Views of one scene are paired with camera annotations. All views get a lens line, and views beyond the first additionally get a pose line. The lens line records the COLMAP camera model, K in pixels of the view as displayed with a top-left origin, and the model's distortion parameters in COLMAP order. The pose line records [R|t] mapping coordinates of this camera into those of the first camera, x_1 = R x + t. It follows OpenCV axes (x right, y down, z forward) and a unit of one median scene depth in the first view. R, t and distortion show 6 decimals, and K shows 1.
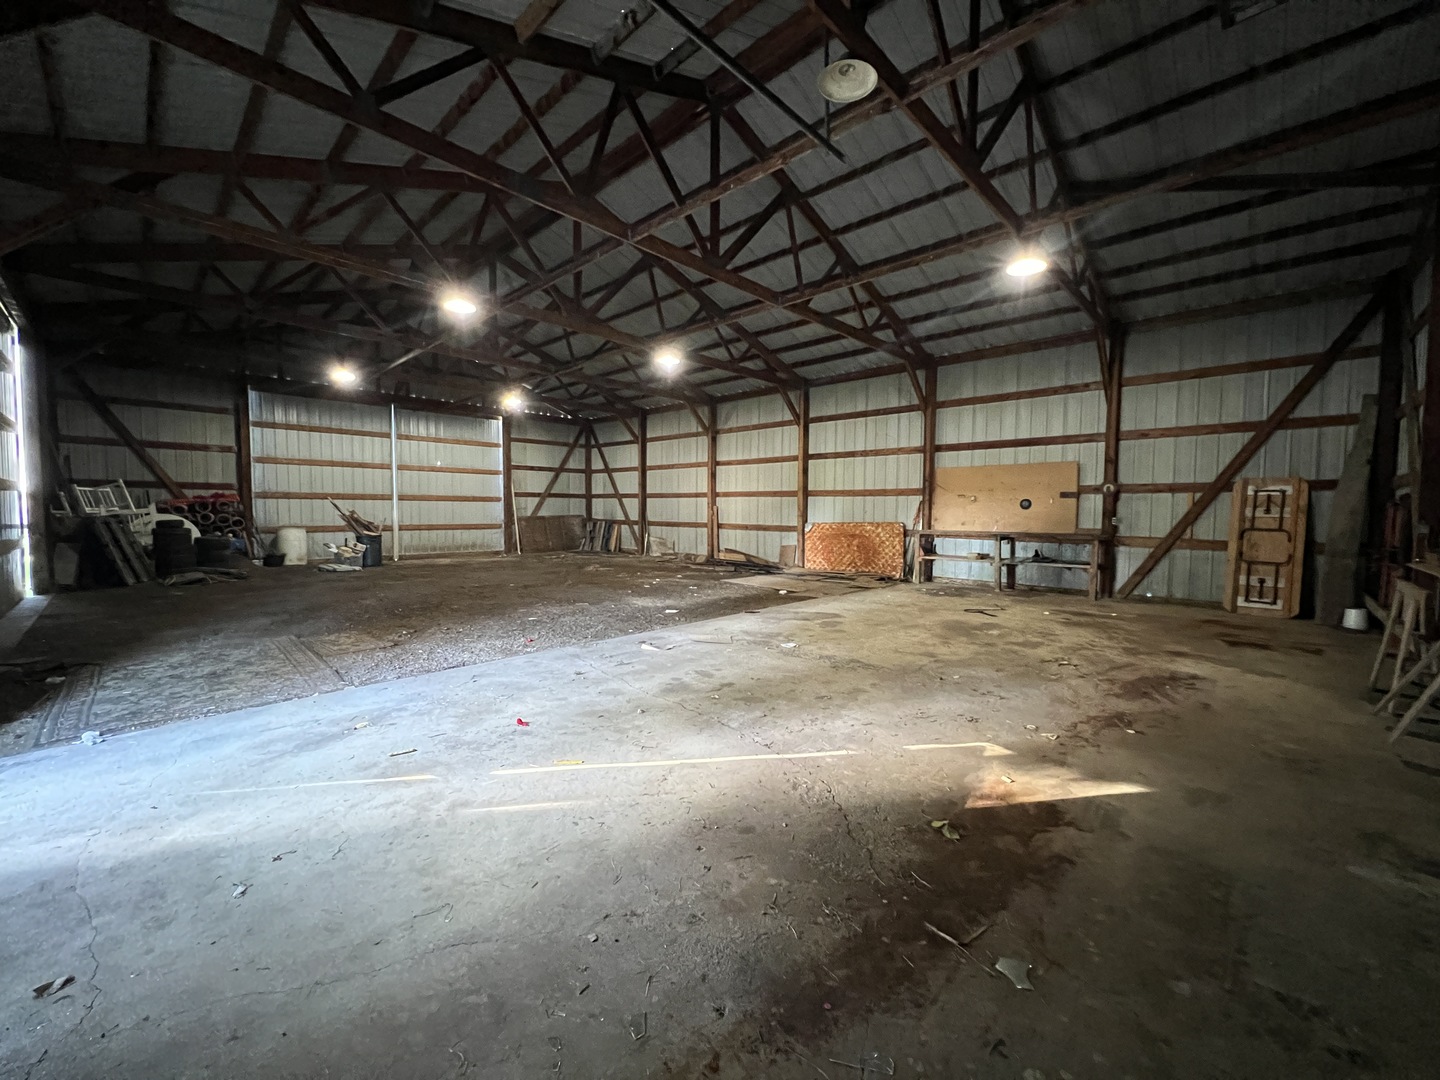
lens RADIAL K [[571.9, 0, 720.7], [0, 571.9, 540.0], [0, 0, 1]] dist [-0.001342, -0.000606]
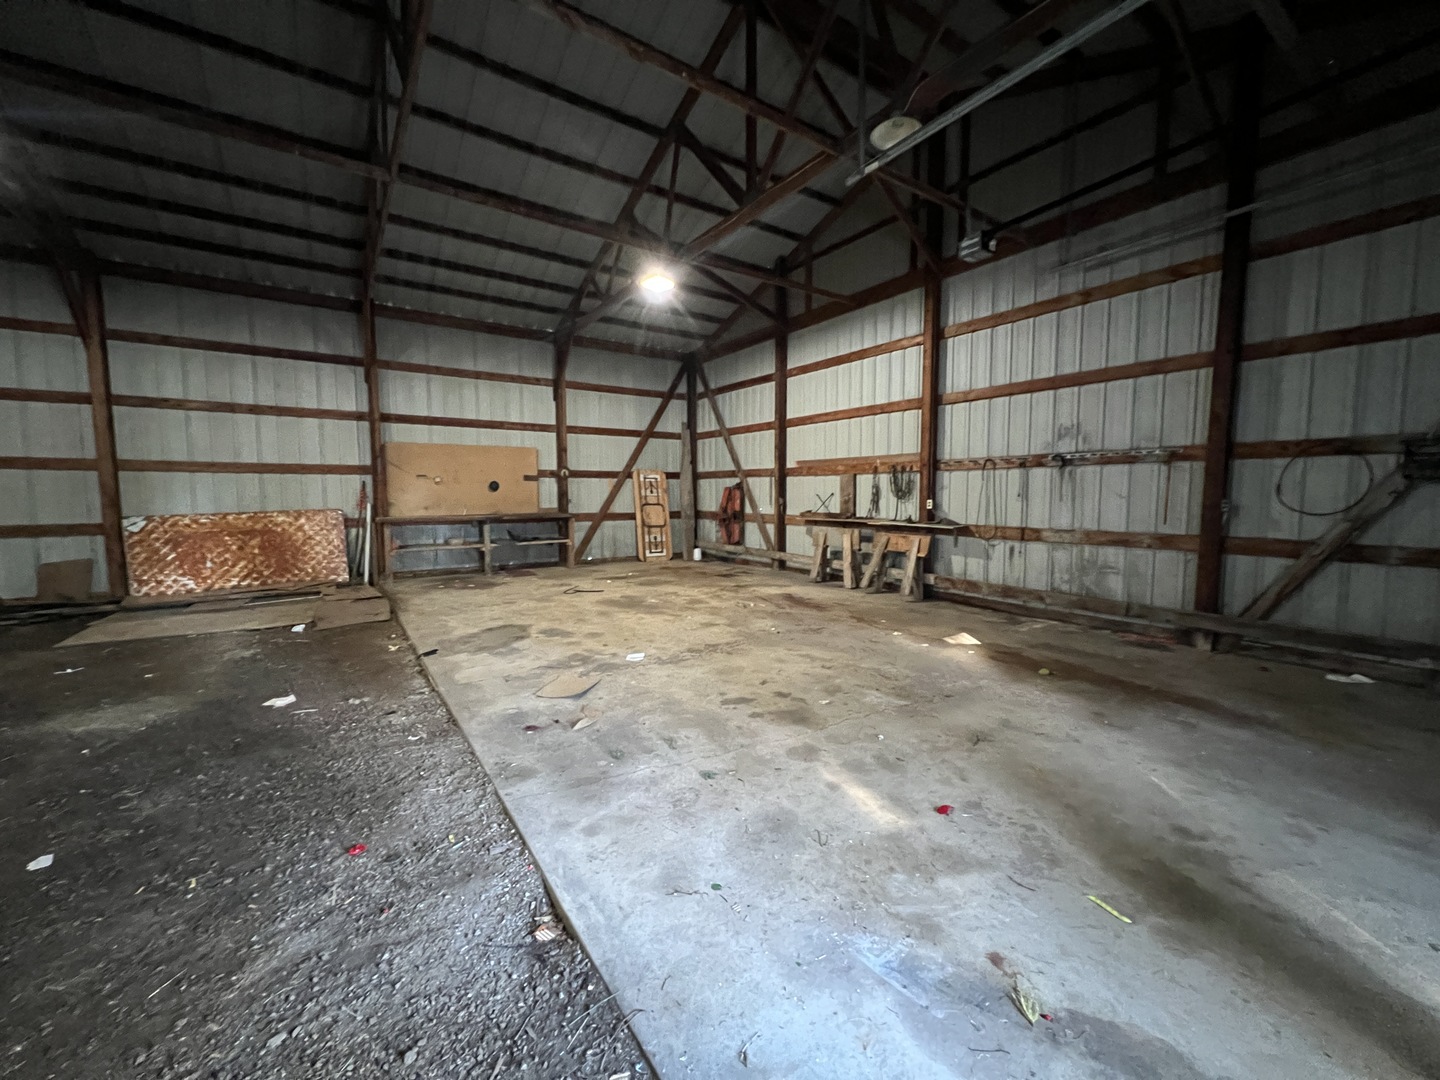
lens RADIAL K [[571.9, 0, 722.7], [0, 571.9, 539.1], [0, 0, 1]] dist [-0.001342, -0.000606]
pose [[0.198042, -0.089001, 0.976145, -0.497438], [0.053463, 0.995368, 0.079907, -0.037277], [-0.978734, 0.036363, 0.201883, 0.524564]]
